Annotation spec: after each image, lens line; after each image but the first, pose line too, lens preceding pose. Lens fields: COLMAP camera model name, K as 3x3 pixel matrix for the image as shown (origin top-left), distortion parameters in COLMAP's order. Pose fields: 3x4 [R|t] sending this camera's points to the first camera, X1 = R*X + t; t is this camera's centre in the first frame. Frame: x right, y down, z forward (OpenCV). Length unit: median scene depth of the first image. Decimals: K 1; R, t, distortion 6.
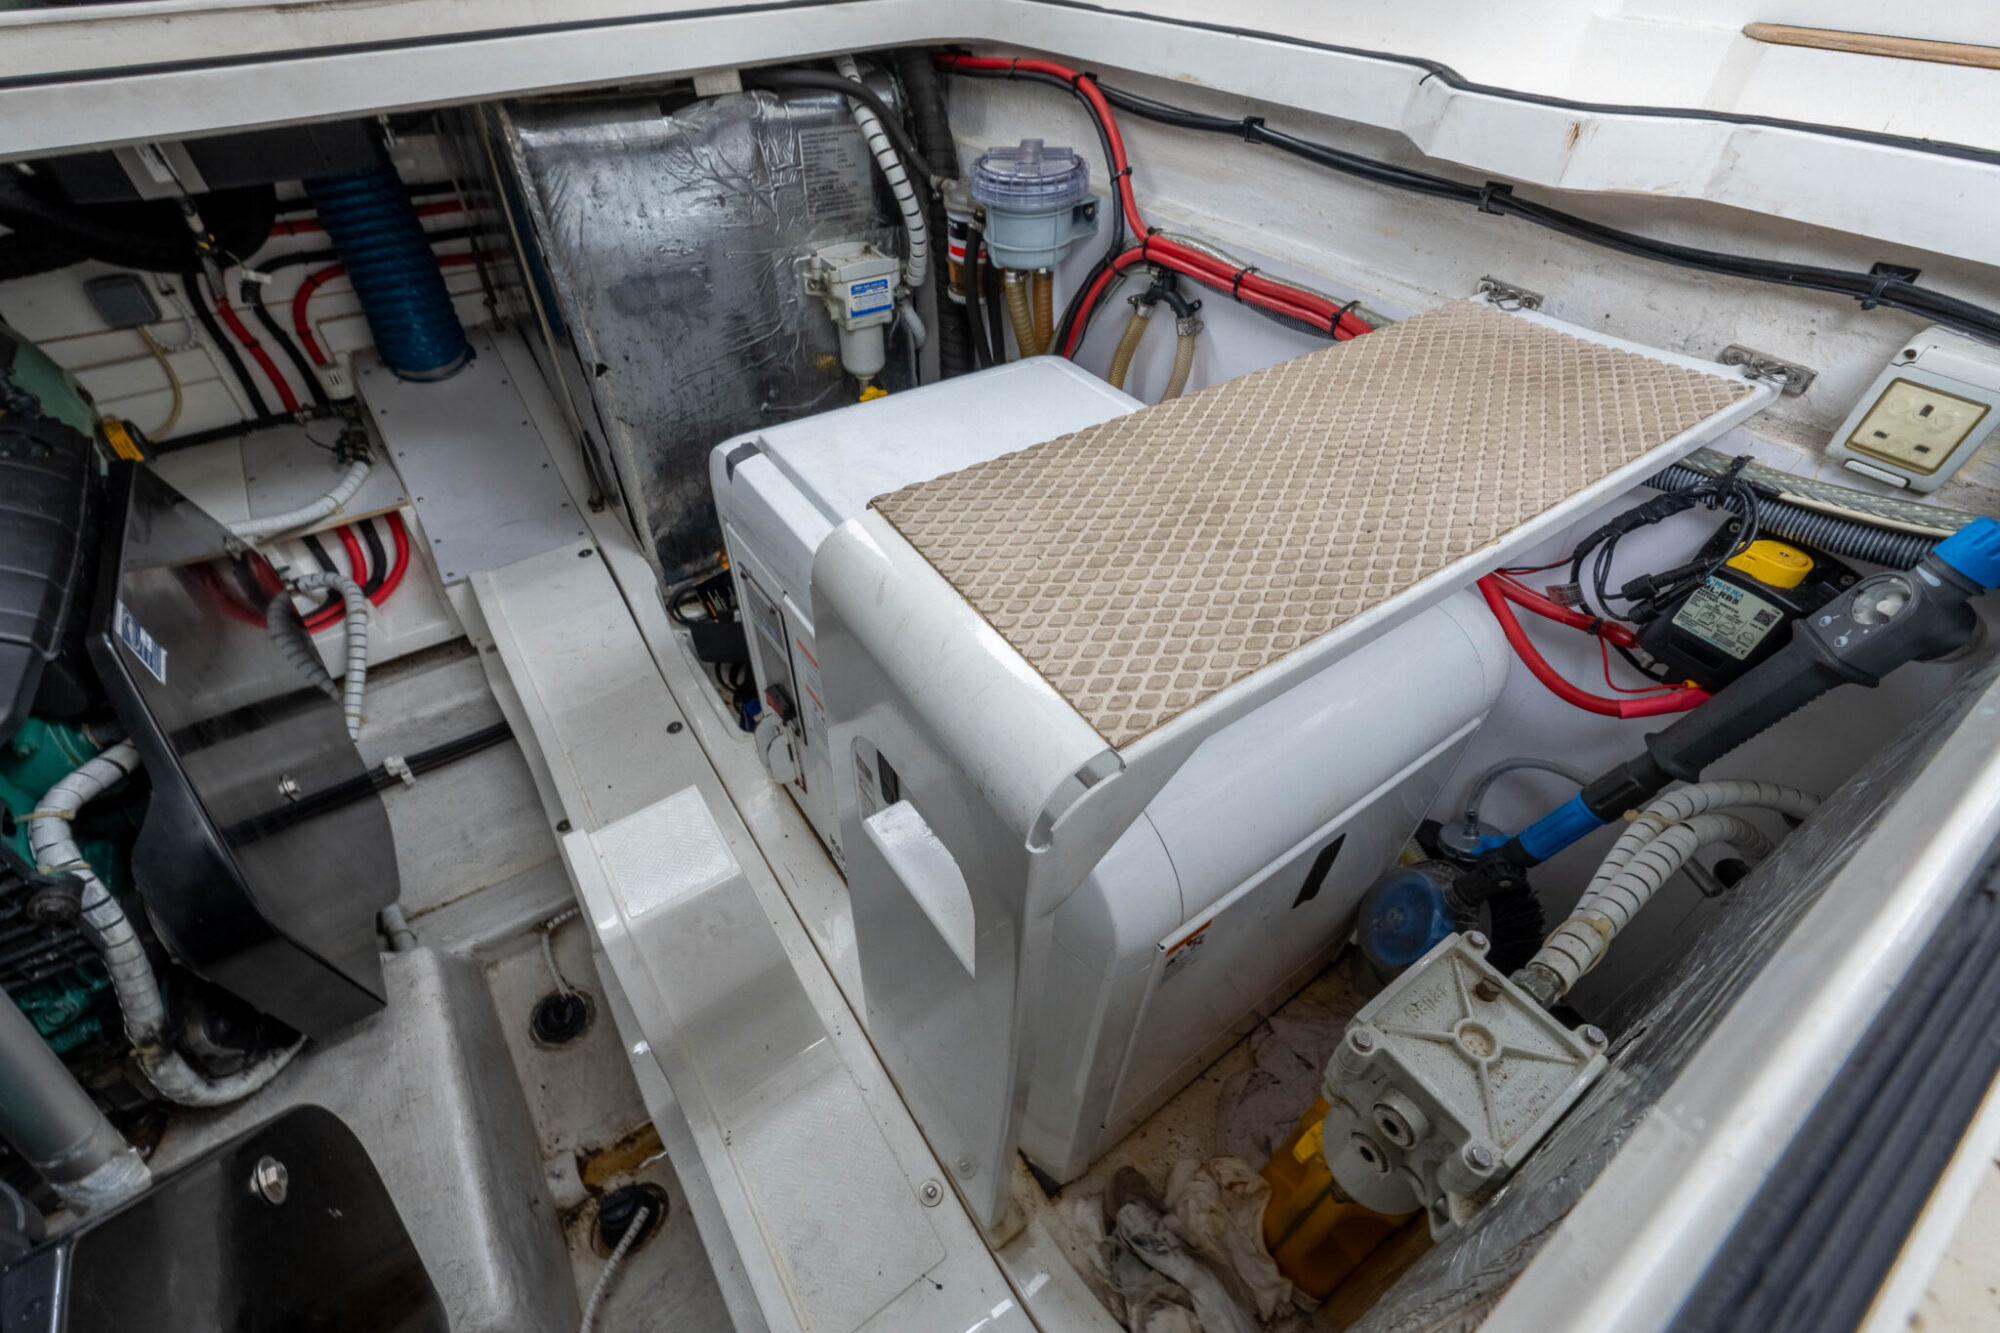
lens RADIAL K [[839.0, 0, 1001.1], [0, 839.0, 662.0], [0, 0, 1]] dist [-0.004879, -0.000492]
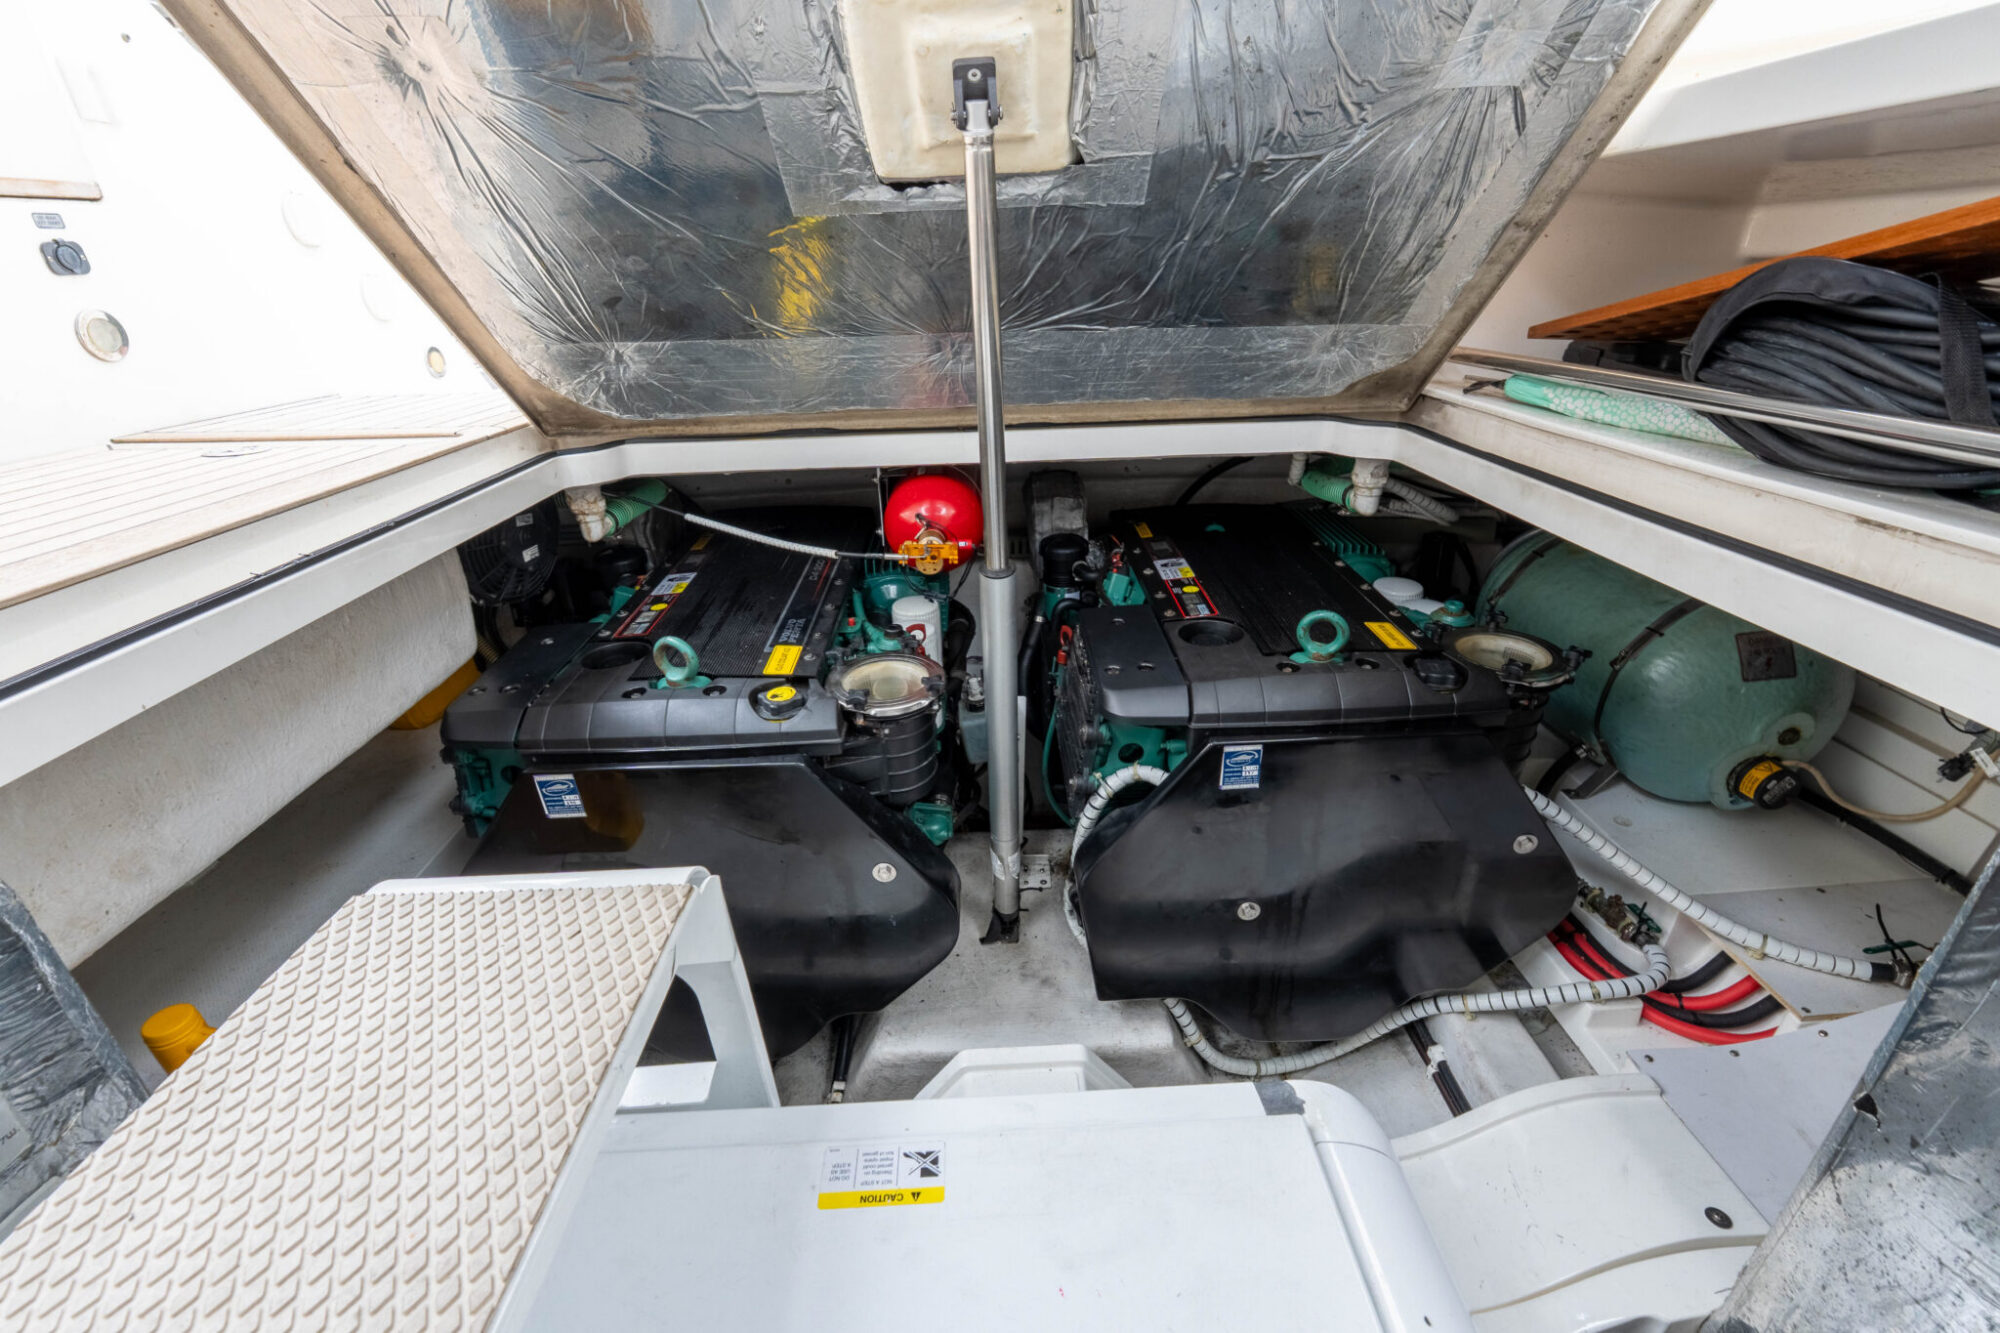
lens RADIAL K [[839.0, 0, 999.1], [0, 839.0, 666.8], [0, 0, 1]] dist [-0.004879, -0.000492]
pose [[-0.552545, 0.371251, -0.746235, 0.112979], [-0.554000, 0.505330, 0.661608, -0.436375], [0.622718, 0.778983, -0.073544, 0.370133]]
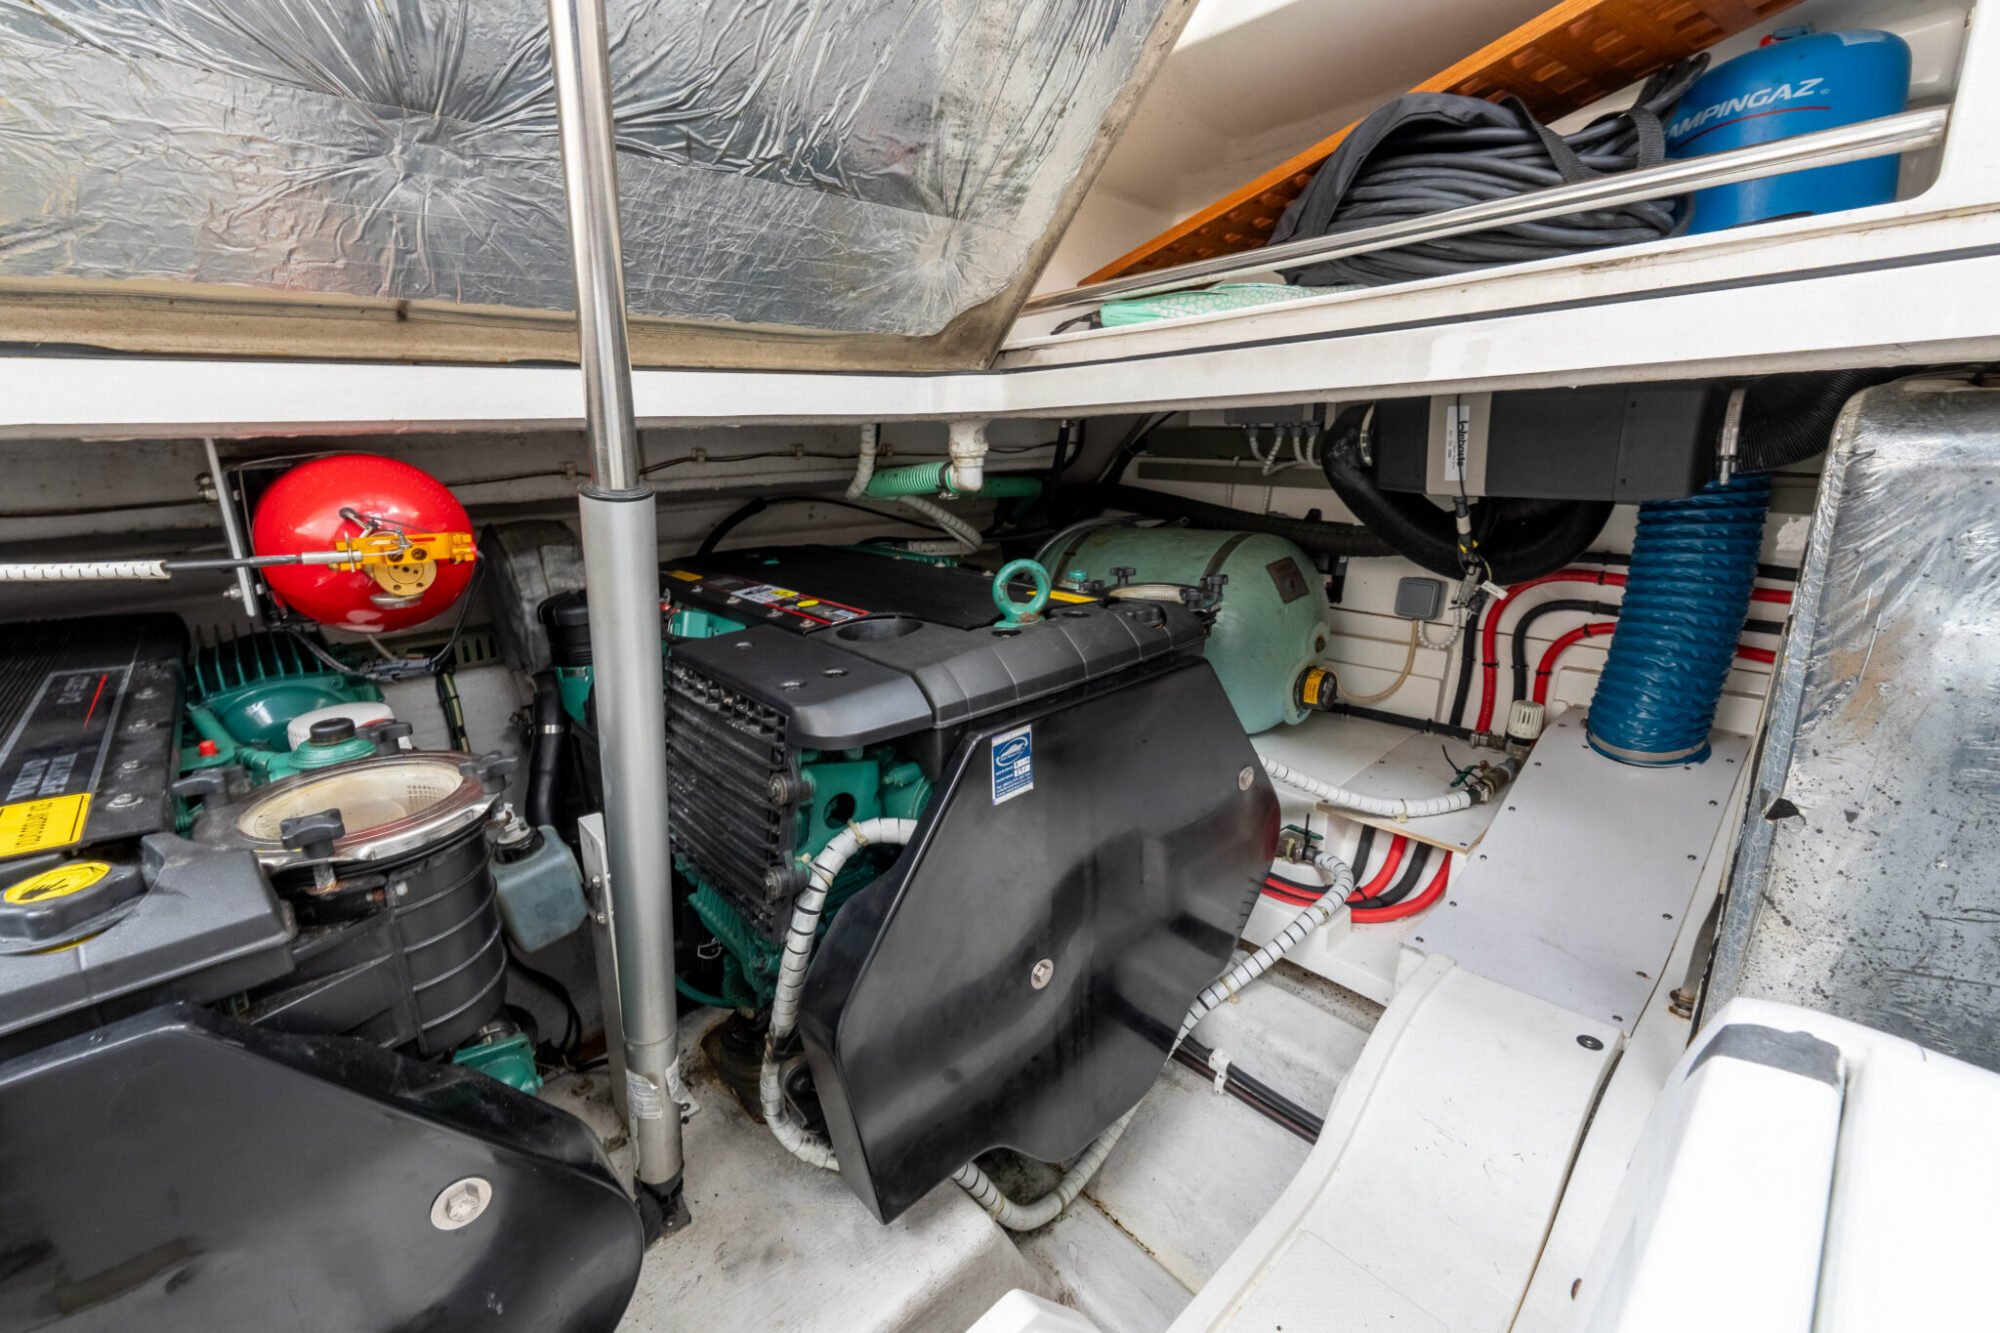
lens RADIAL K [[839.0, 0, 998.3], [0, 839.0, 661.8], [0, 0, 1]] dist [-0.004879, -0.000492]
pose [[0.132376, 0.249383, -0.959315, -0.033141], [-0.657091, 0.746681, 0.103435, -0.112072], [0.742097, 0.616665, 0.262710, 0.330163]]
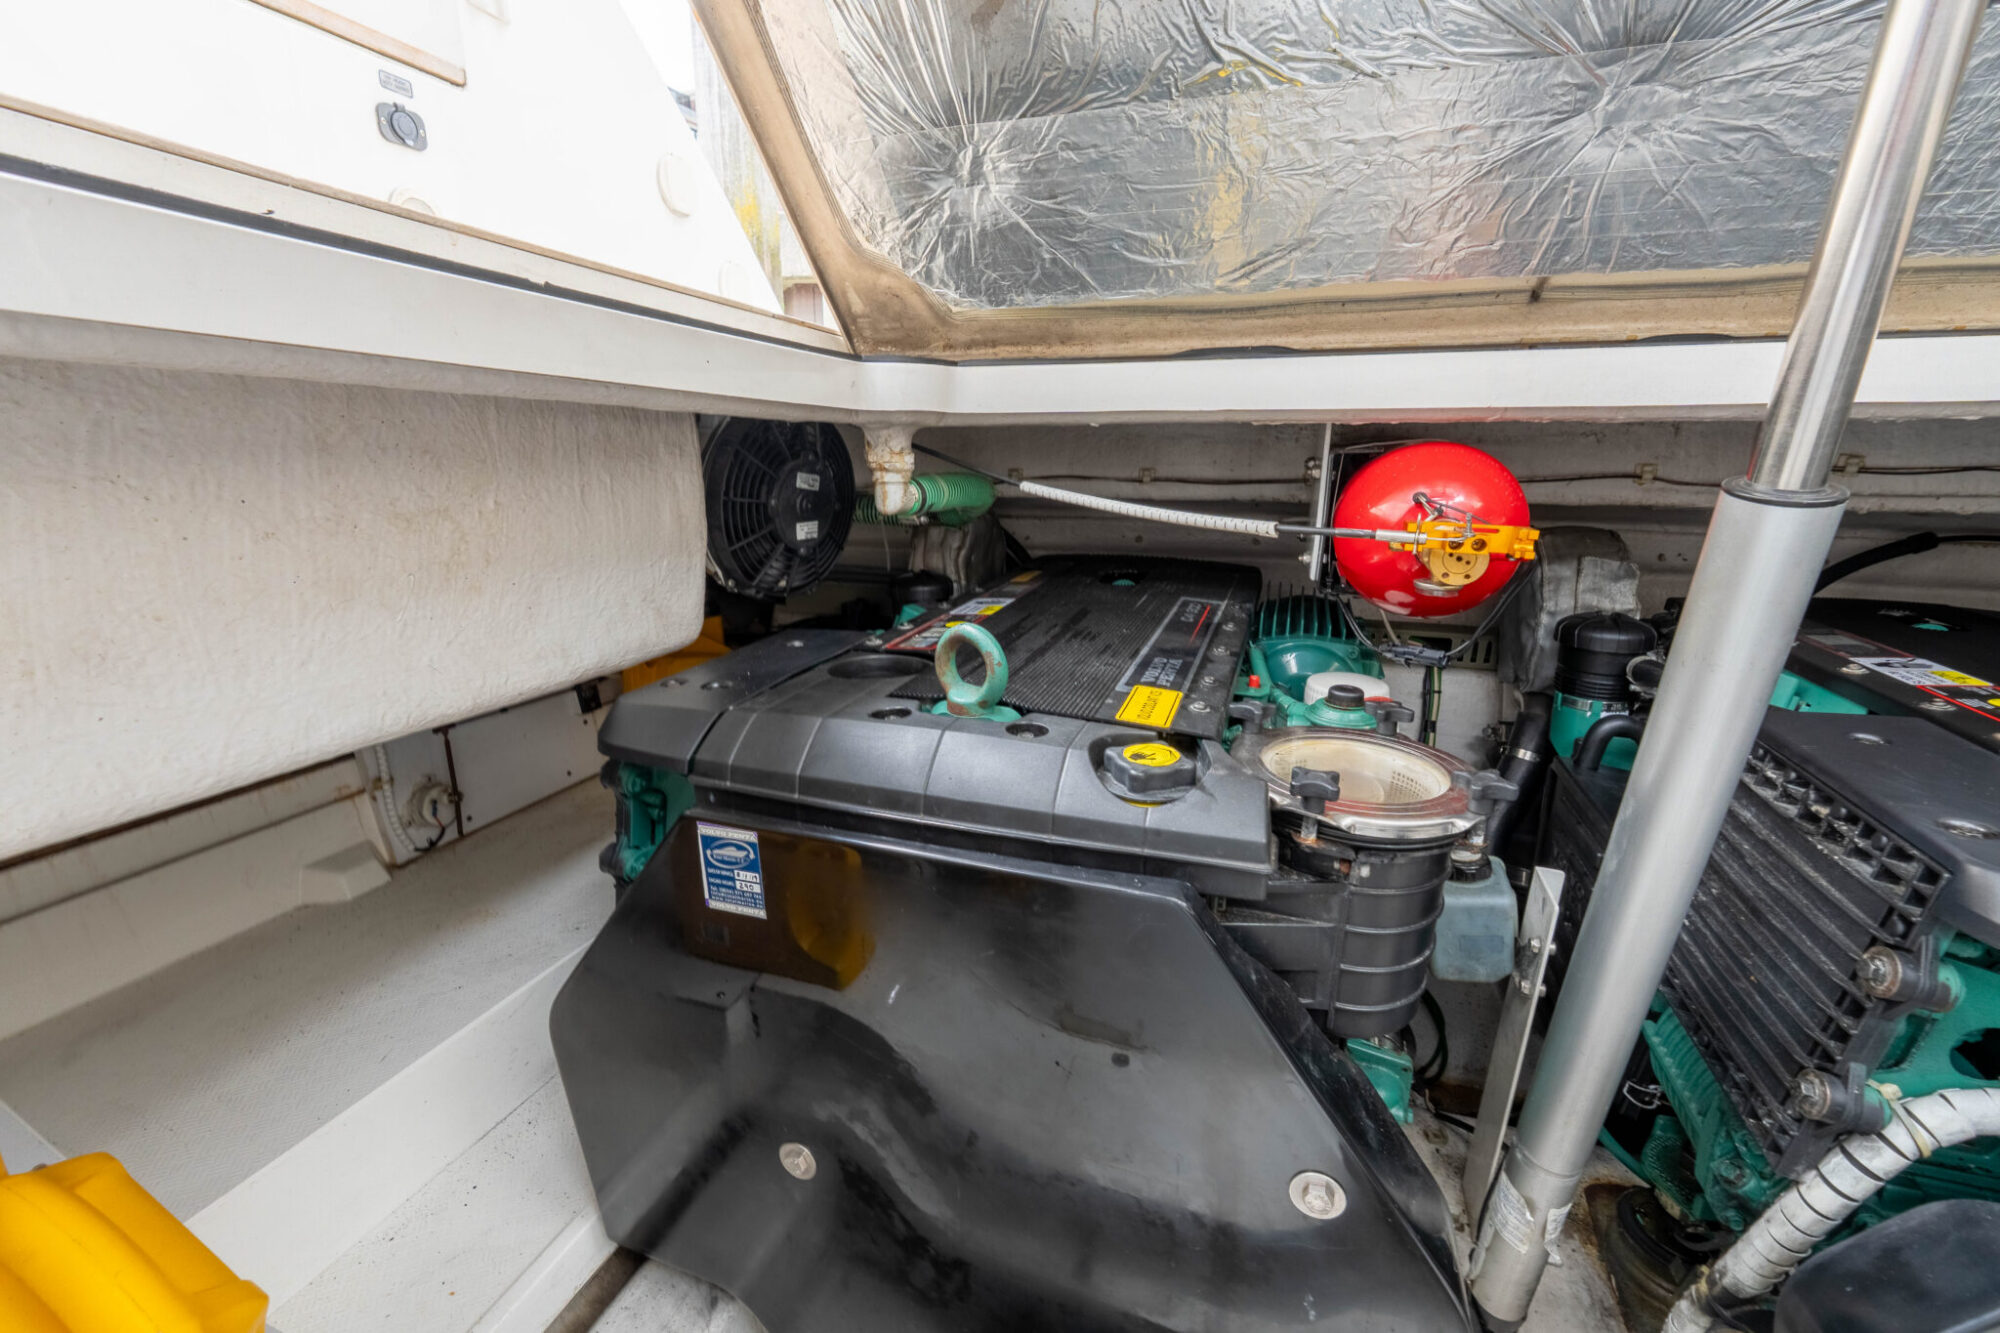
lens RADIAL K [[839.0, 0, 999.4], [0, 839.0, 662.7], [0, 0, 1]] dist [-0.004879, -0.000492]
pose [[-0.810311, 0.131403, -0.571078, -0.068763], [-0.408370, 0.572304, 0.711127, -0.075024], [0.420274, 0.809445, -0.410083, 0.303640]]
